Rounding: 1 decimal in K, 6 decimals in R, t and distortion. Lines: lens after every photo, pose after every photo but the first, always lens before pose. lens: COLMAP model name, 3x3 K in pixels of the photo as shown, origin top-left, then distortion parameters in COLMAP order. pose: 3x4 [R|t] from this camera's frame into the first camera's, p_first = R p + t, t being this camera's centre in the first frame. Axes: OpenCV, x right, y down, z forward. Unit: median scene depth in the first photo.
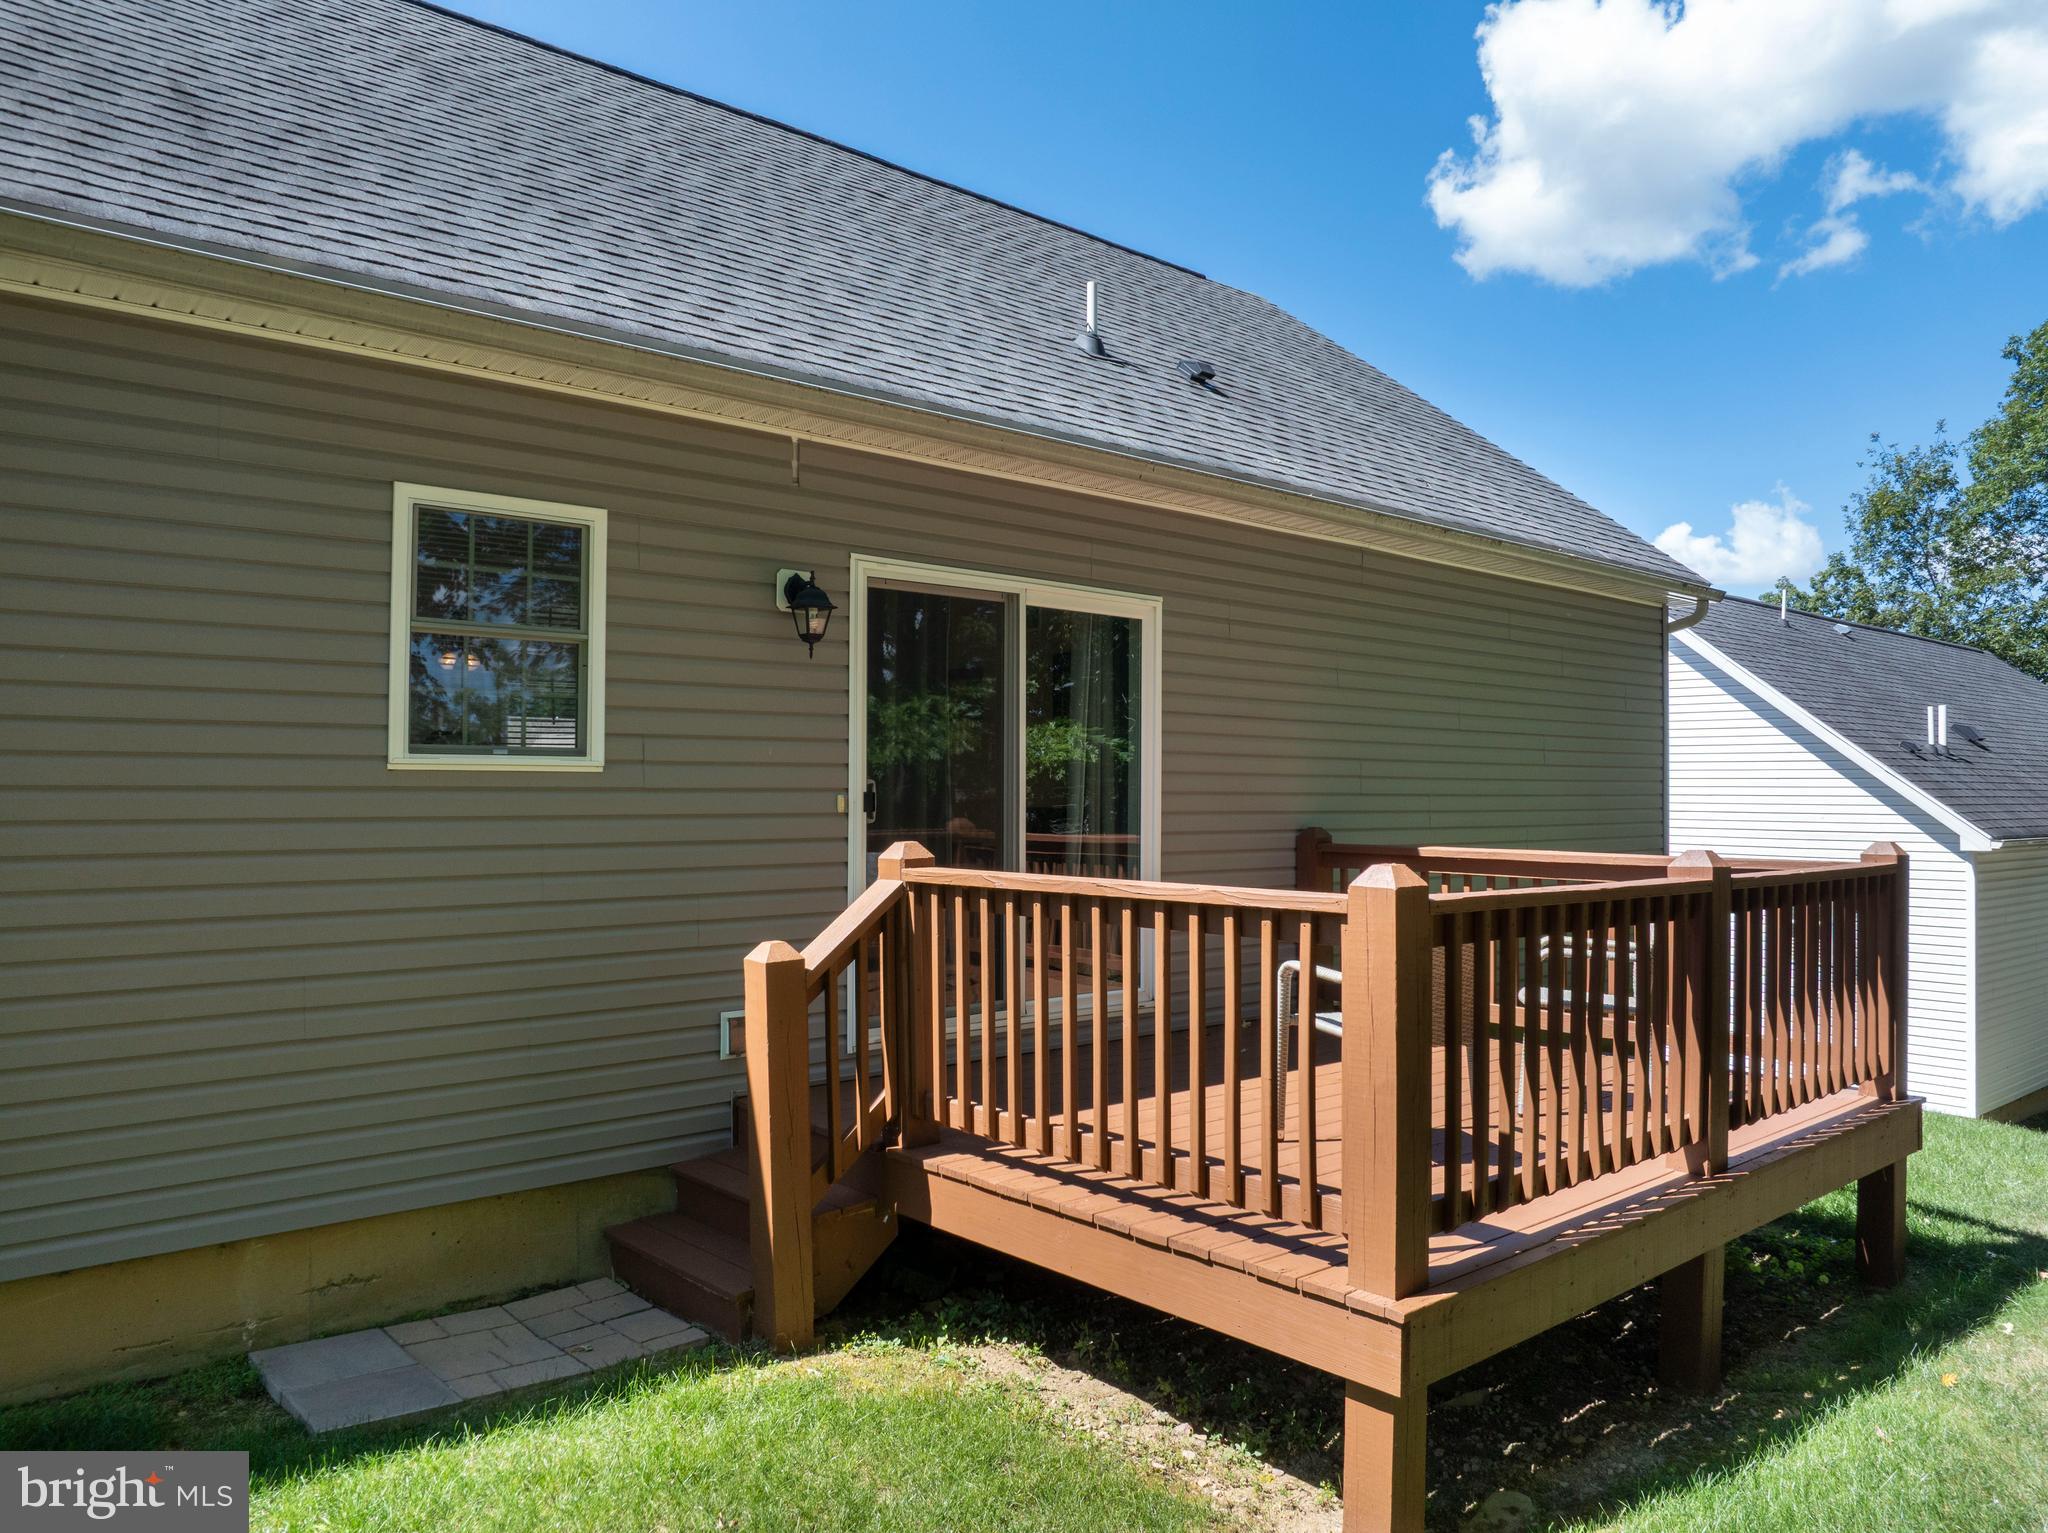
lens RADIAL K [[1443.1, 0, 1024.0], [0, 1443.1, 766.5], [0, 0, 1]] dist [-0.051122, 0.023678]
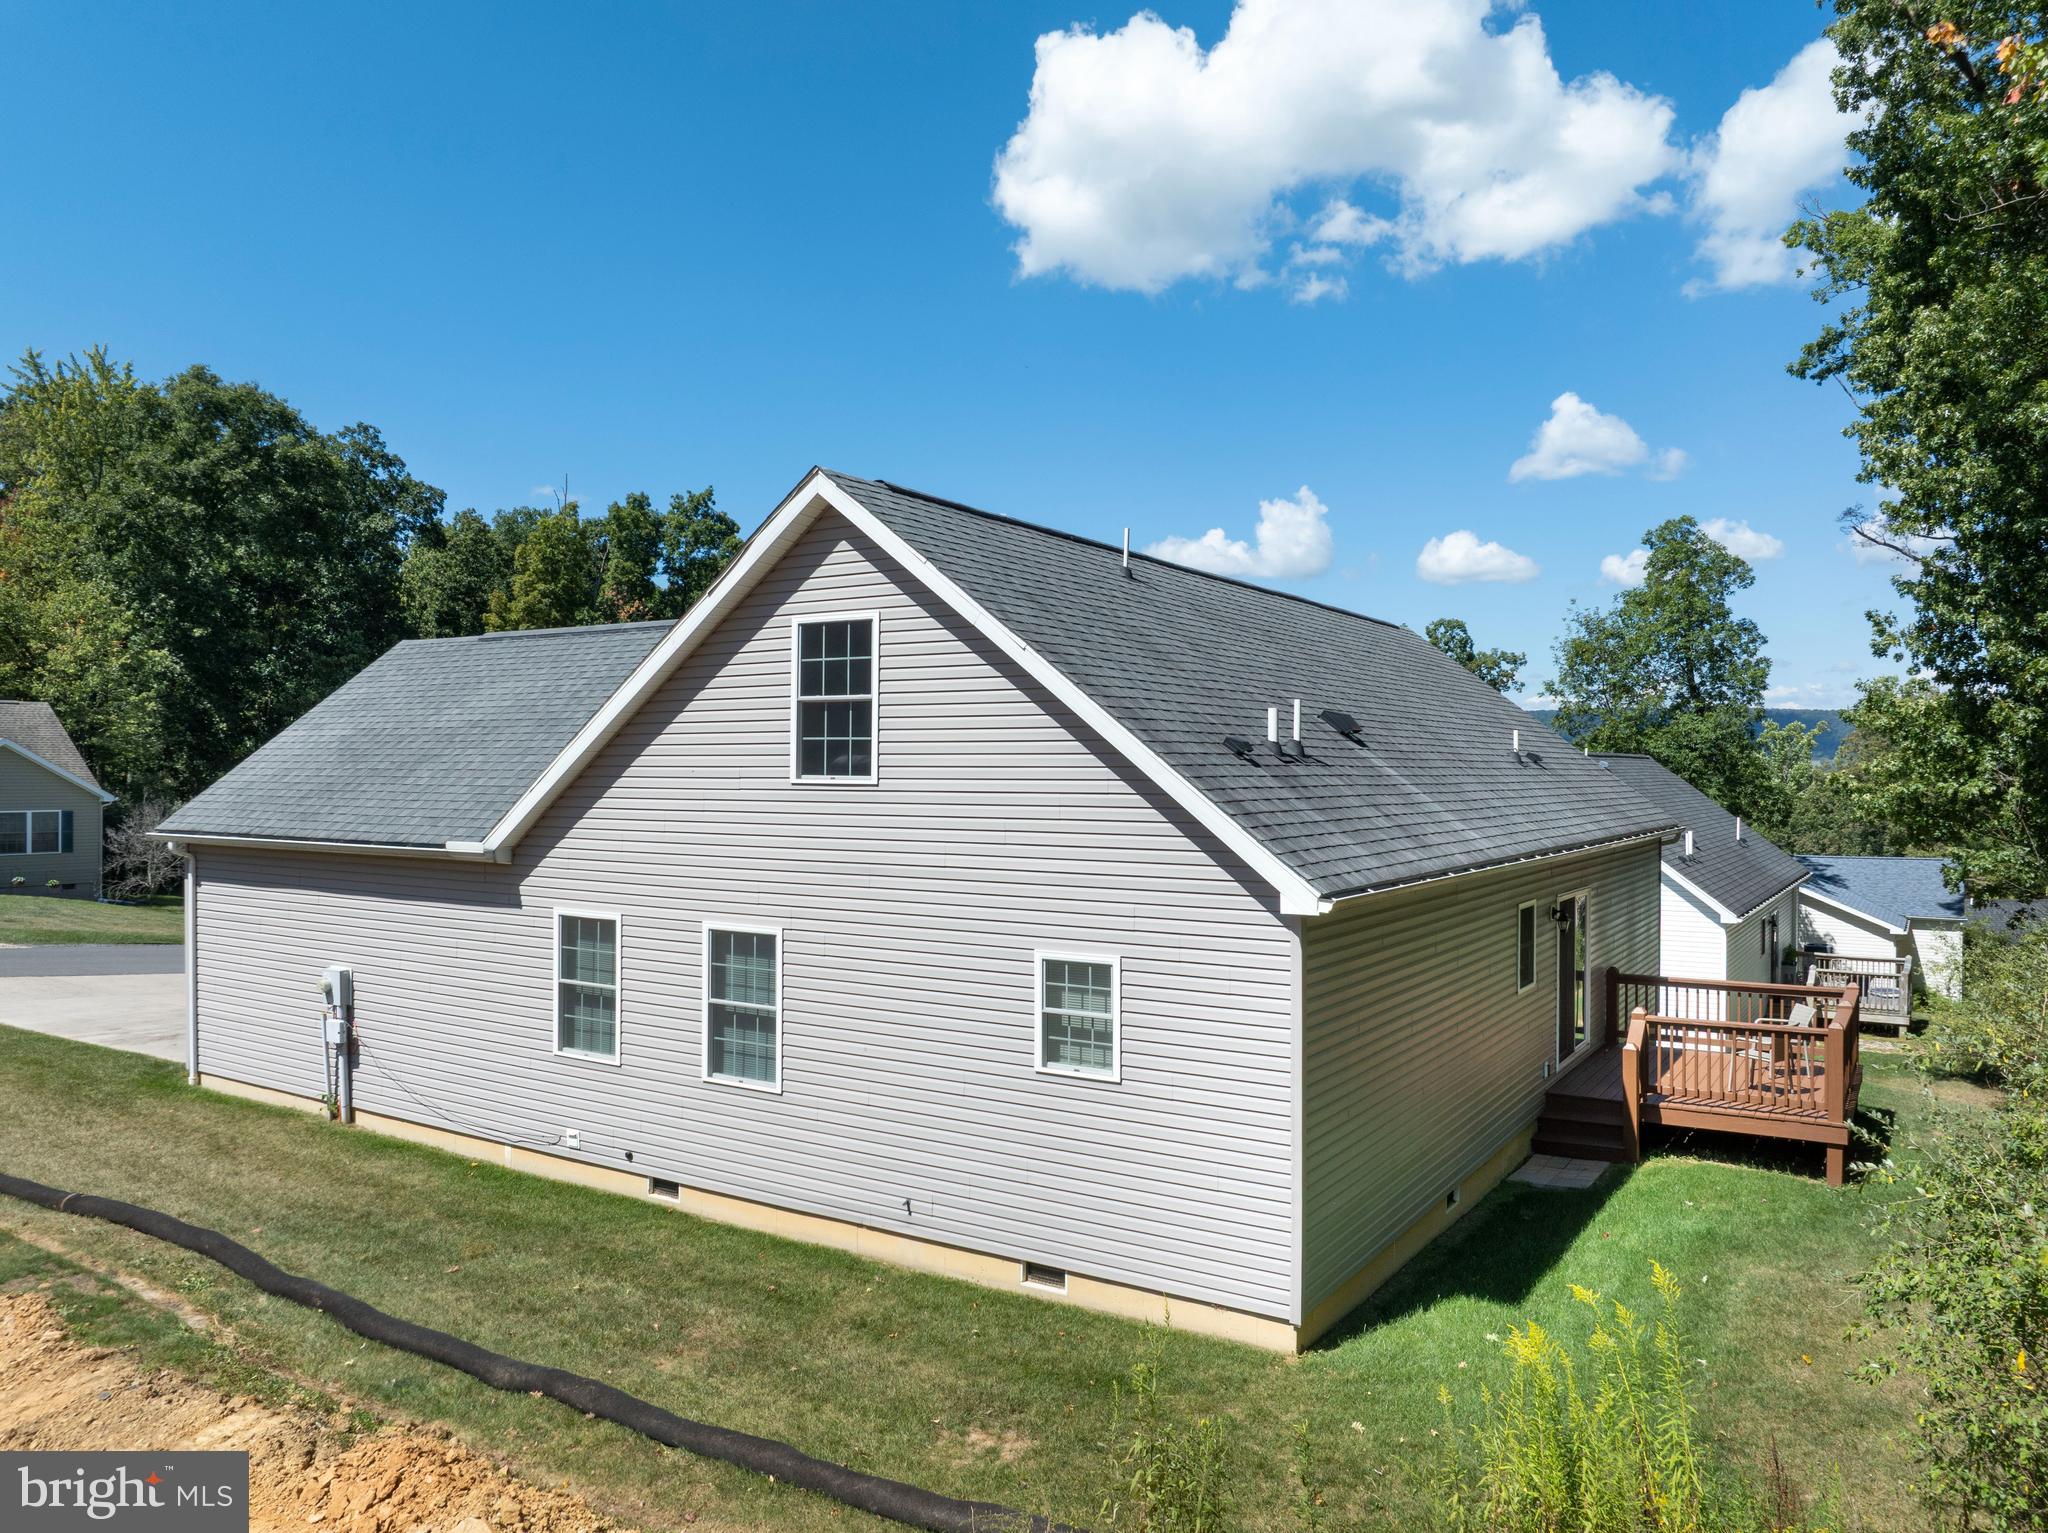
lens RADIAL K [[1453.6, 0, 1065.1], [0, 1453.6, 761.6], [0, 0, 1]] dist [-0.049055, 0.062174]
pose [[0.951718, 0.000672, 0.306973, -1.715588], [-0.004381, 0.999925, 0.011395, -0.393707], [-0.306943, -0.012190, 0.951650, -1.249761]]
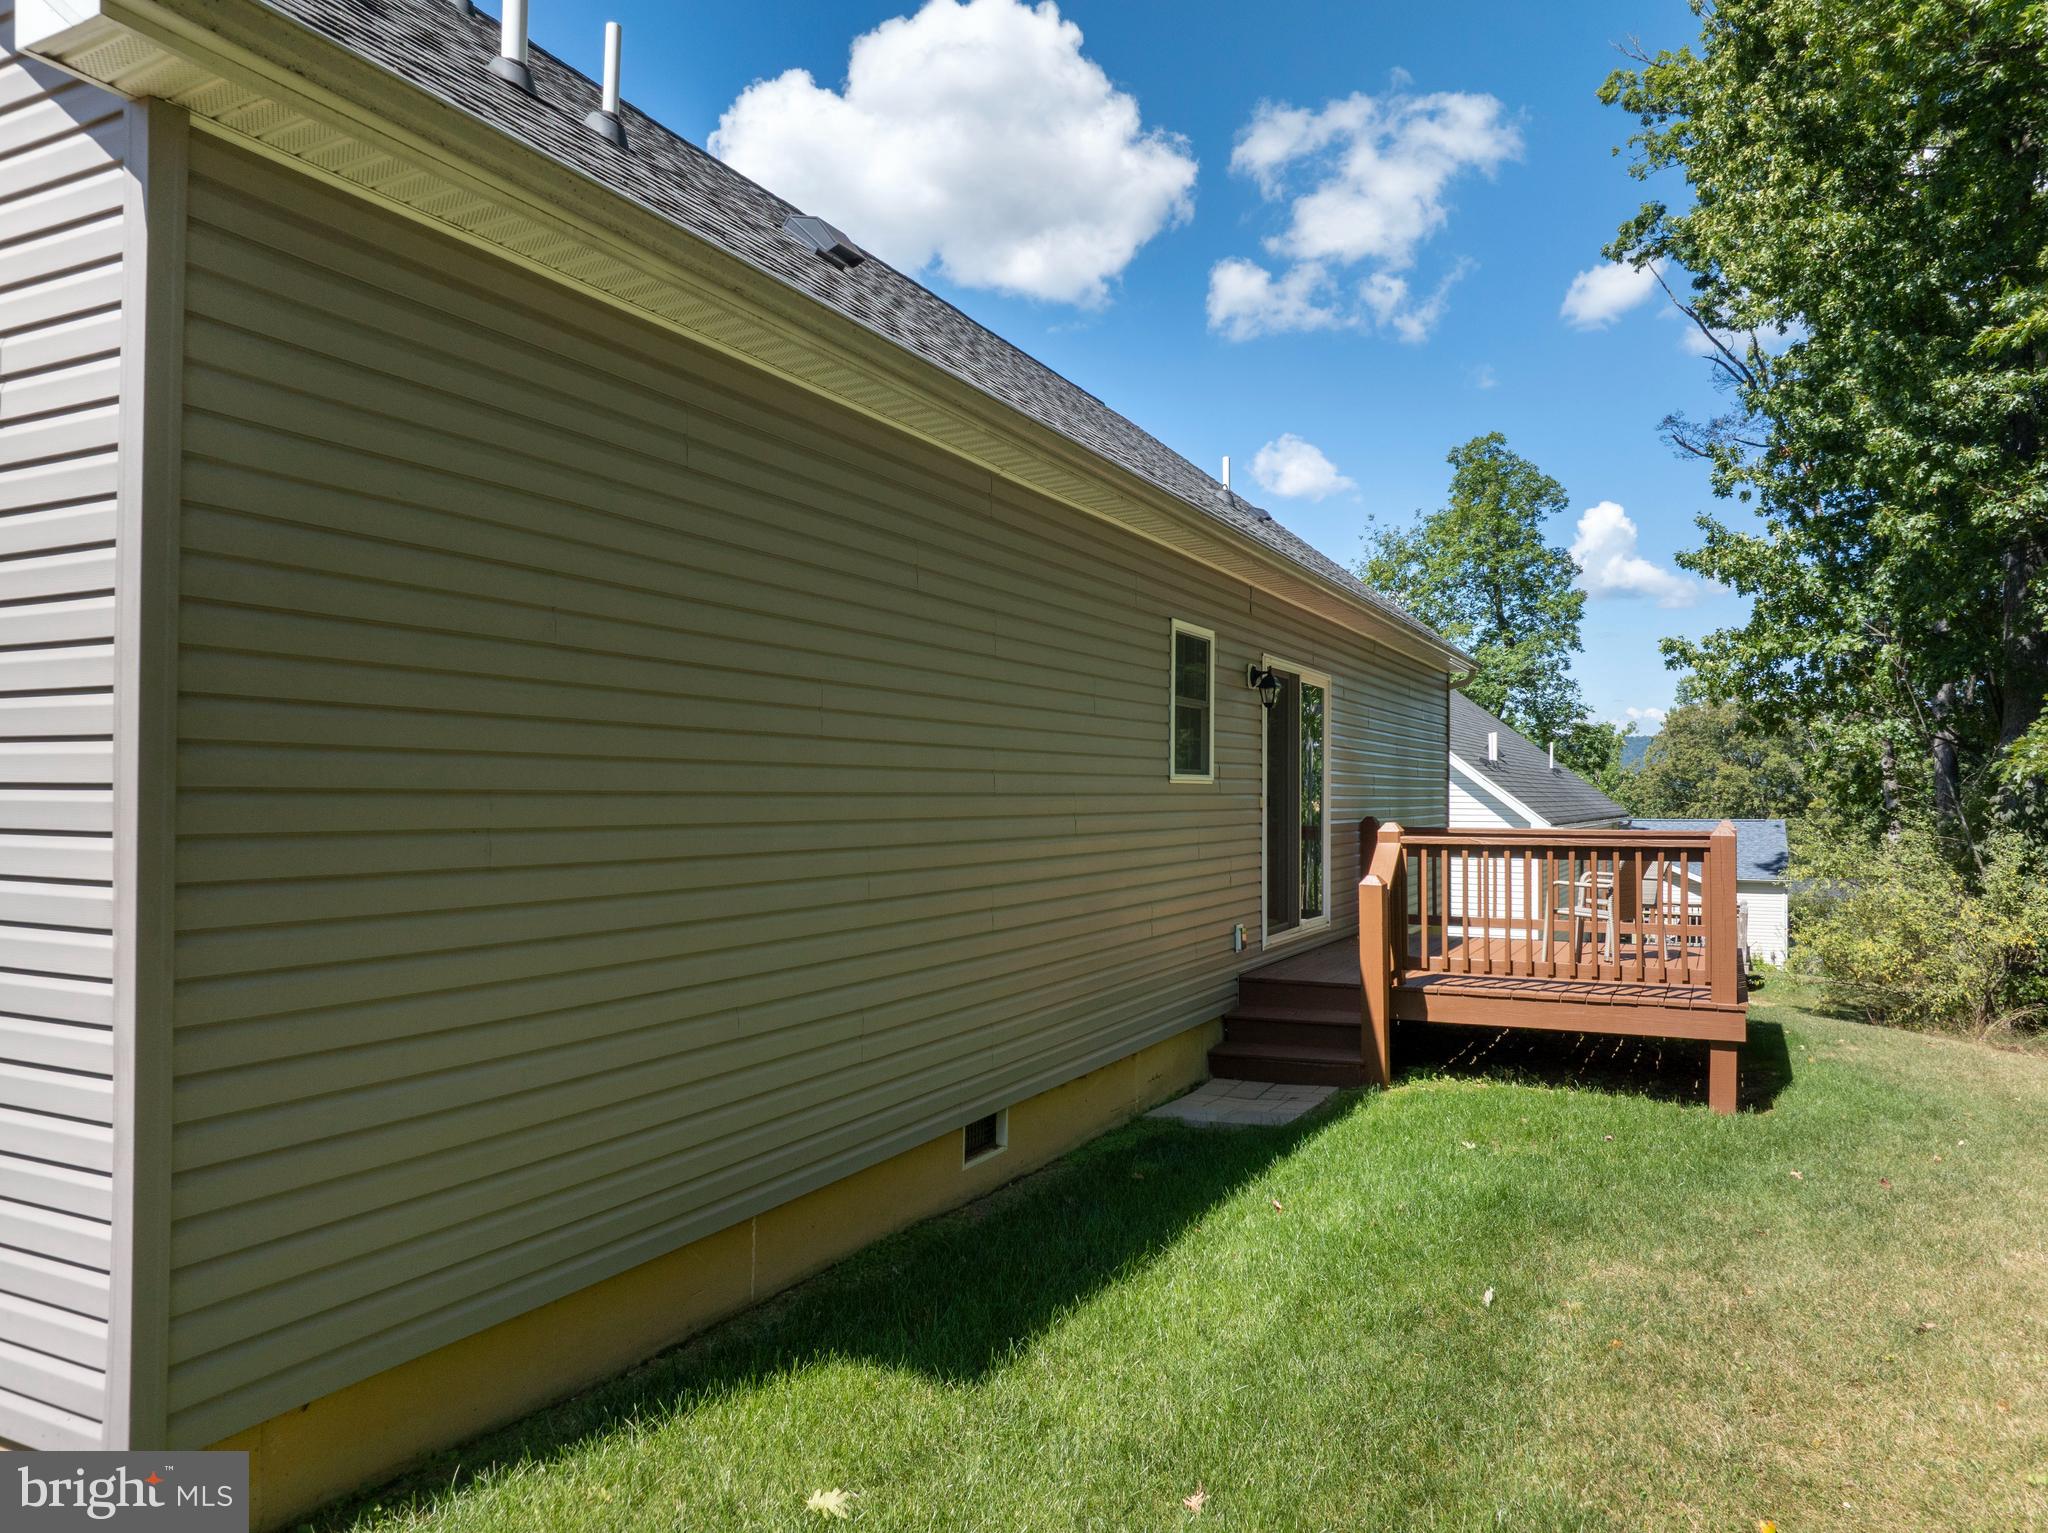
lens RADIAL K [[1443.1, 0, 1024.0], [0, 1443.1, 766.5], [0, 0, 1]] dist [-0.051122, 0.023678]
pose [[0.921995, 0.009552, 0.387084, -0.932918], [-0.010377, 0.999946, 0.000042, -0.011875], [-0.387063, -0.004055, 0.922044, -0.400300]]
